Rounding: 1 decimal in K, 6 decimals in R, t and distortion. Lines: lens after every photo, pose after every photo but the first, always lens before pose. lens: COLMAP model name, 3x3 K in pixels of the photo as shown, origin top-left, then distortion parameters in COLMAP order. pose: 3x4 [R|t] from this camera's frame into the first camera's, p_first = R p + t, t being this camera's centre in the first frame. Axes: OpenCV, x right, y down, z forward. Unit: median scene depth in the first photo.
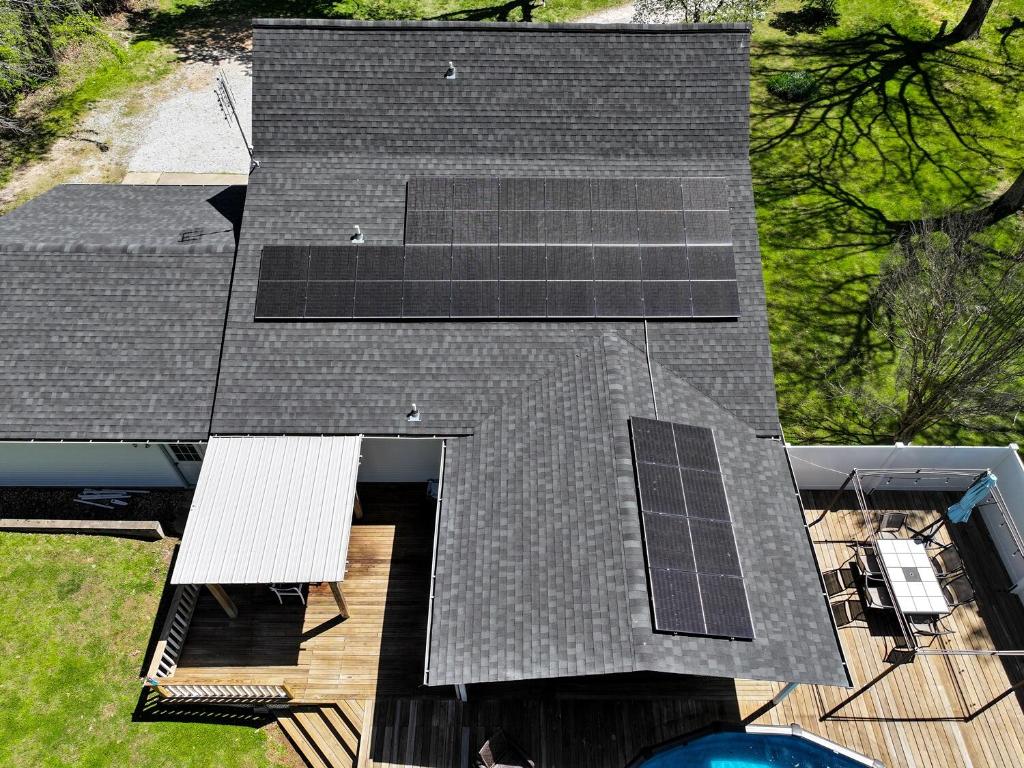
lens RADIAL K [[709.0, 0, 516.9], [0, 709.0, 382.7], [0, 0, 1]] dist [0.001583, 0.008120]
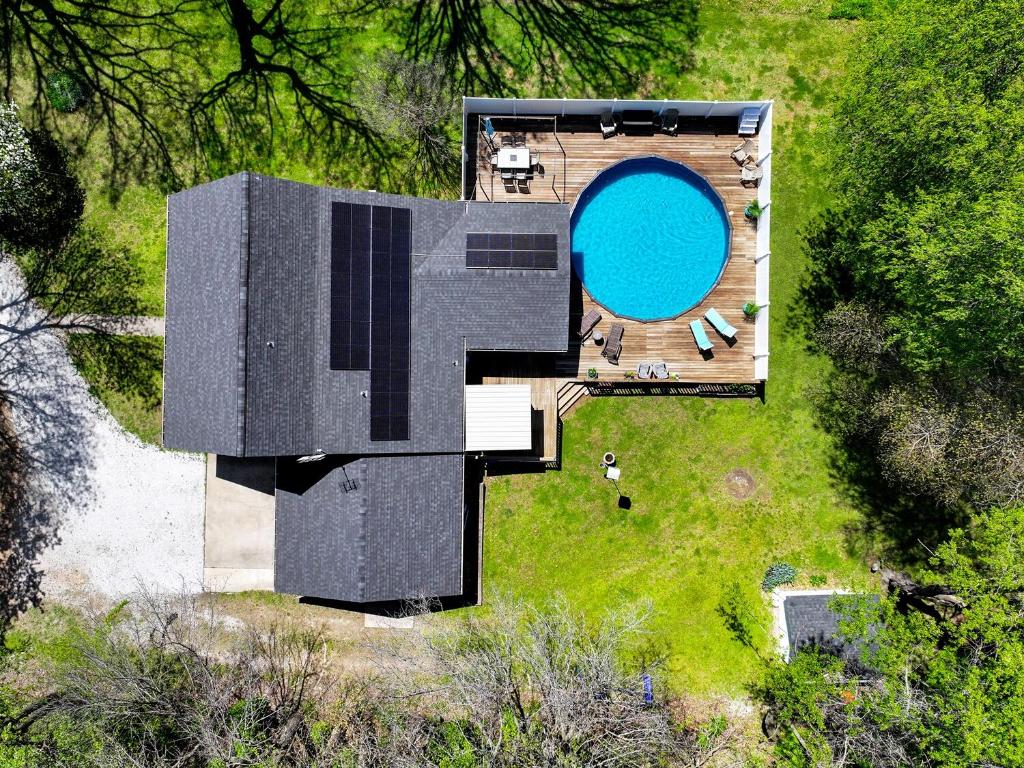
lens RADIAL K [[709.0, 0, 516.9], [0, 709.0, 382.7], [0, 0, 1]] dist [0.001583, 0.008120]
pose [[0.010734, -0.999921, 0.006577, -0.118995], [0.779678, 0.012487, 0.626056, -0.654364], [-0.626089, -0.001592, 0.779750, -0.474580]]
